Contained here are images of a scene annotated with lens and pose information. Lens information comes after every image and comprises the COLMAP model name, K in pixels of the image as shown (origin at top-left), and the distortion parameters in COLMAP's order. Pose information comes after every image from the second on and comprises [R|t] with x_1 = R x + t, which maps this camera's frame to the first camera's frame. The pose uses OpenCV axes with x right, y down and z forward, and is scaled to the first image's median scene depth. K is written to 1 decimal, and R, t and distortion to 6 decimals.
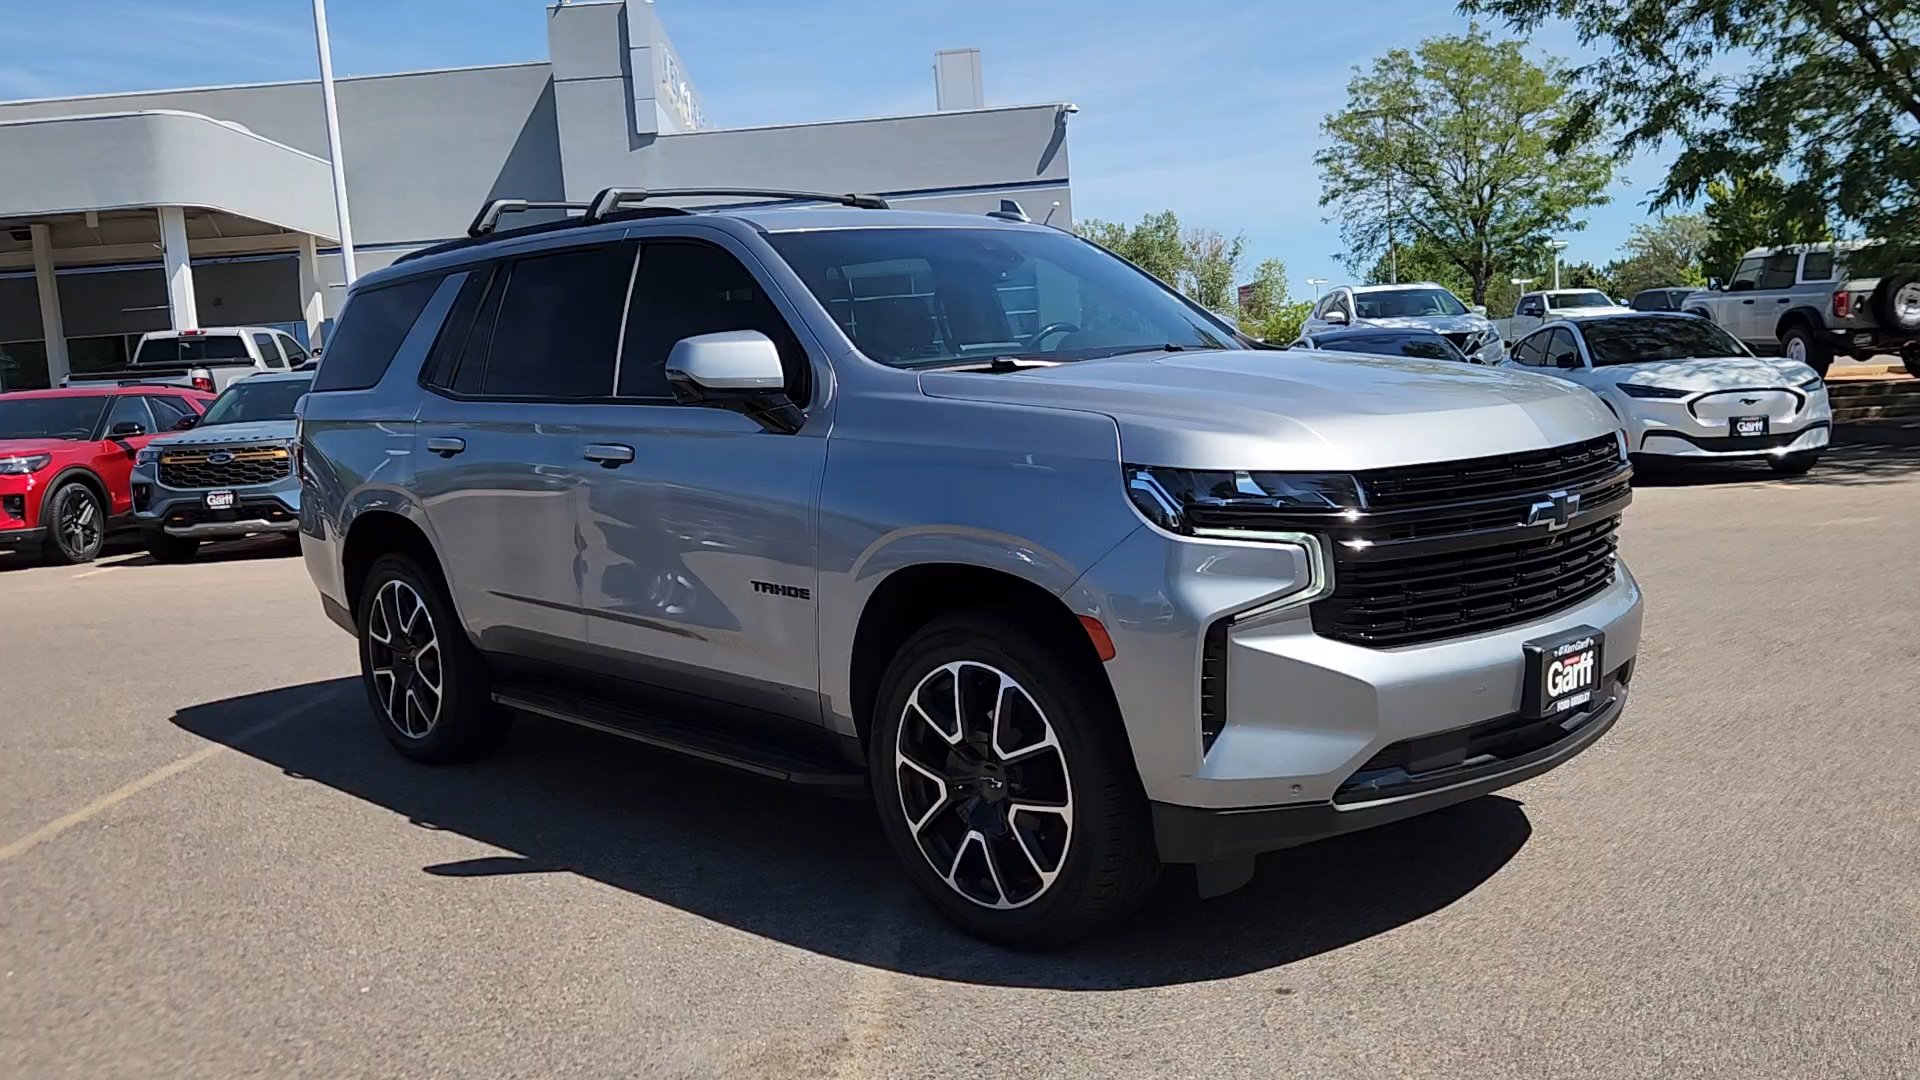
lens RADIAL K [[1610.2, 0, 960.0], [0, 1610.2, 540.0], [0, 0, 1]] dist [0.034068, -0.003873]
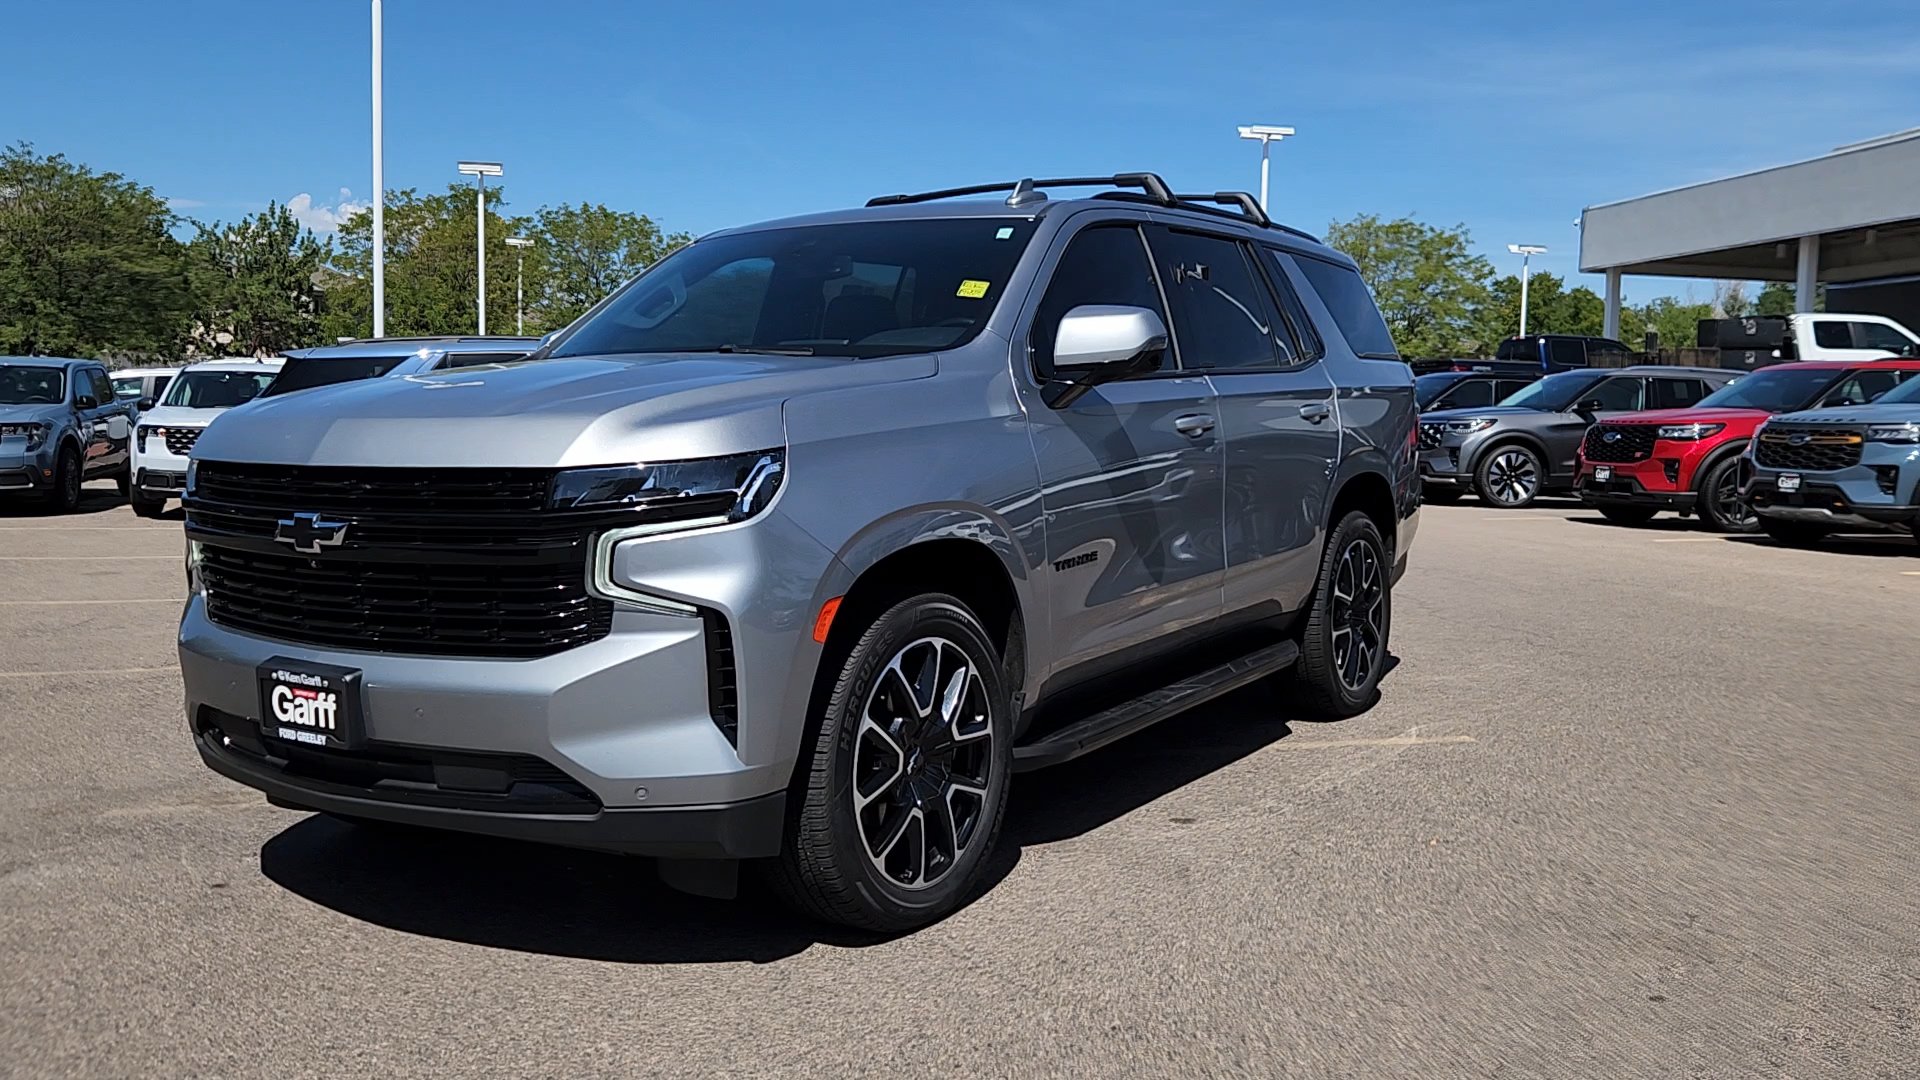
lens RADIAL K [[1654.5, 0, 965.1], [0, 1654.5, 549.1], [0, 0, 1]] dist [0.009875, -0.002551]
pose [[0.235638, 0.141212, -0.961527, 1.370568], [-0.115895, 0.986410, 0.116465, -0.163305], [0.964906, 0.083992, 0.248802, 1.114732]]
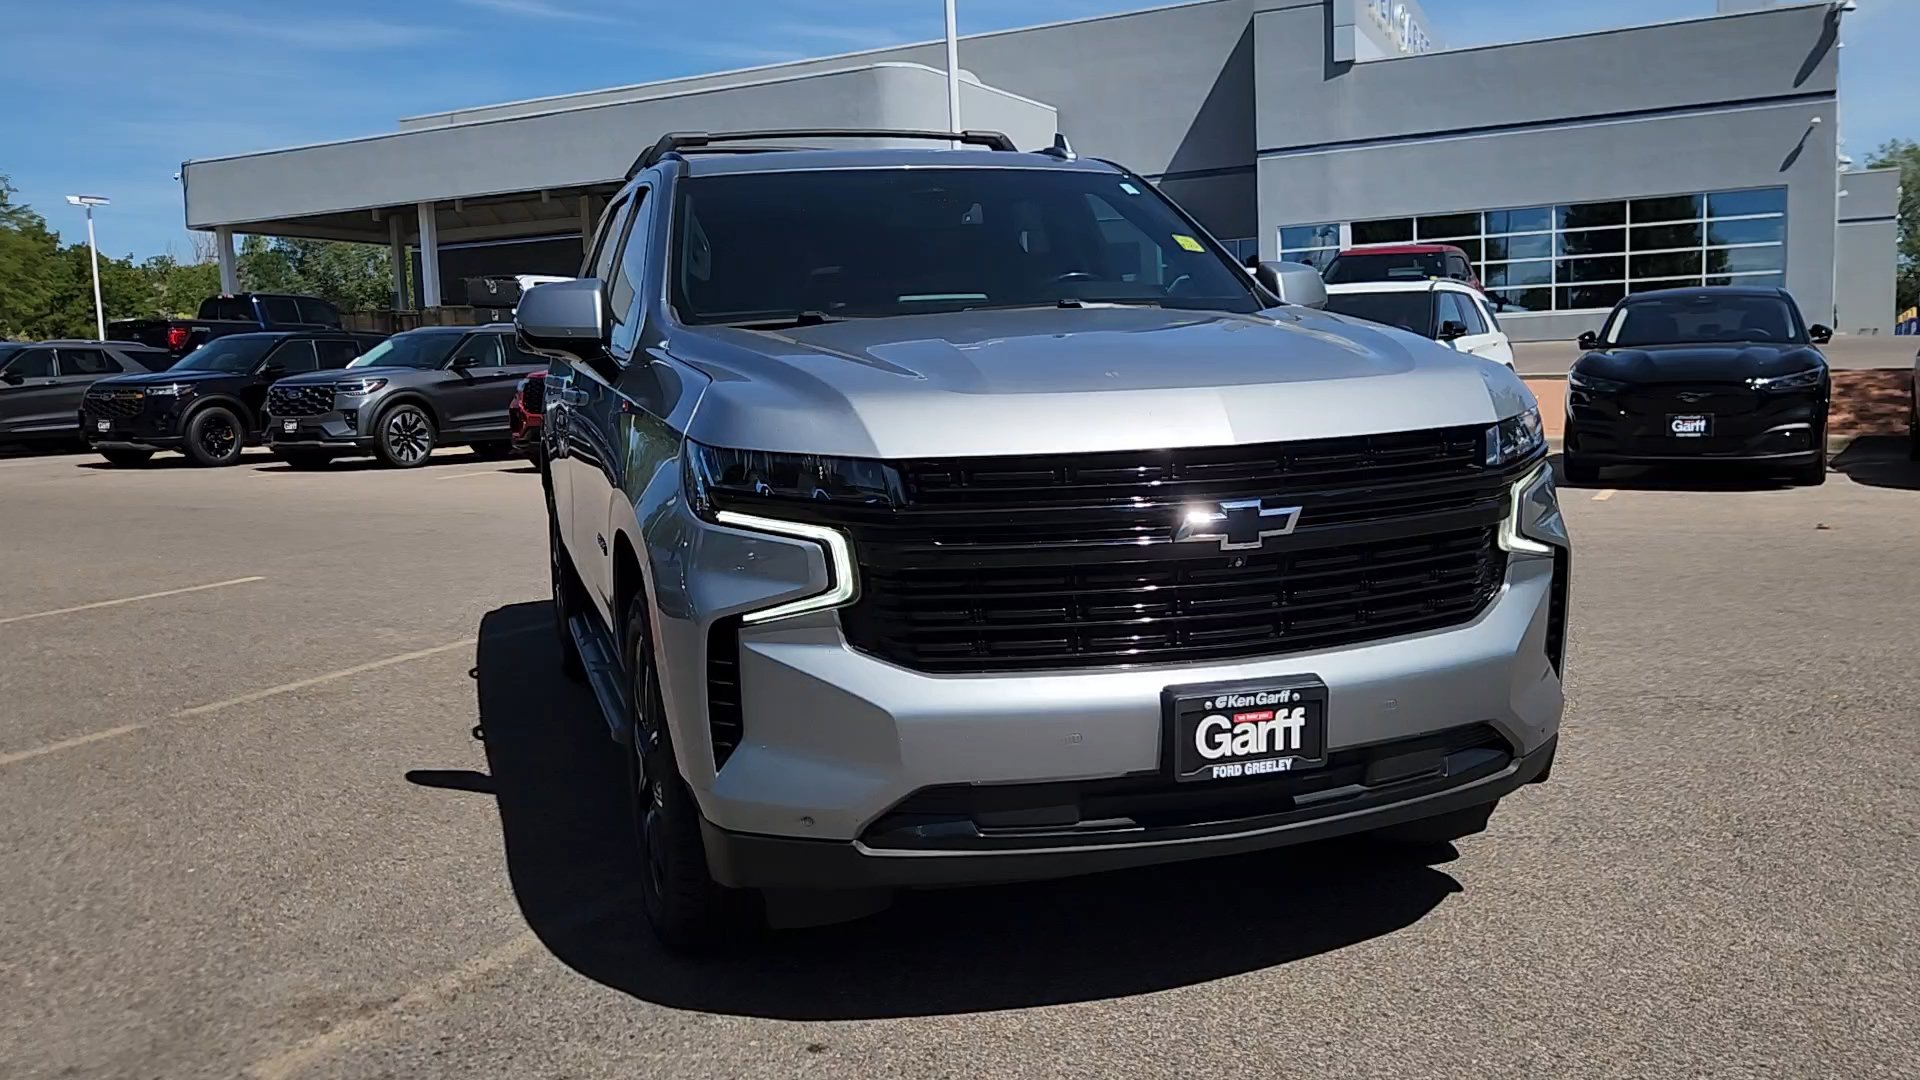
lens RADIAL K [[1633.2, 0, 953.9], [0, 1633.2, 538.3], [0, 0, 1]] dist [0.028941, -0.014893]
pose [[0.897287, 0.081343, -0.433889, 0.580876], [-0.065772, 0.996540, 0.050807, -0.042355], [0.436520, -0.017050, 0.899533, 0.220988]]
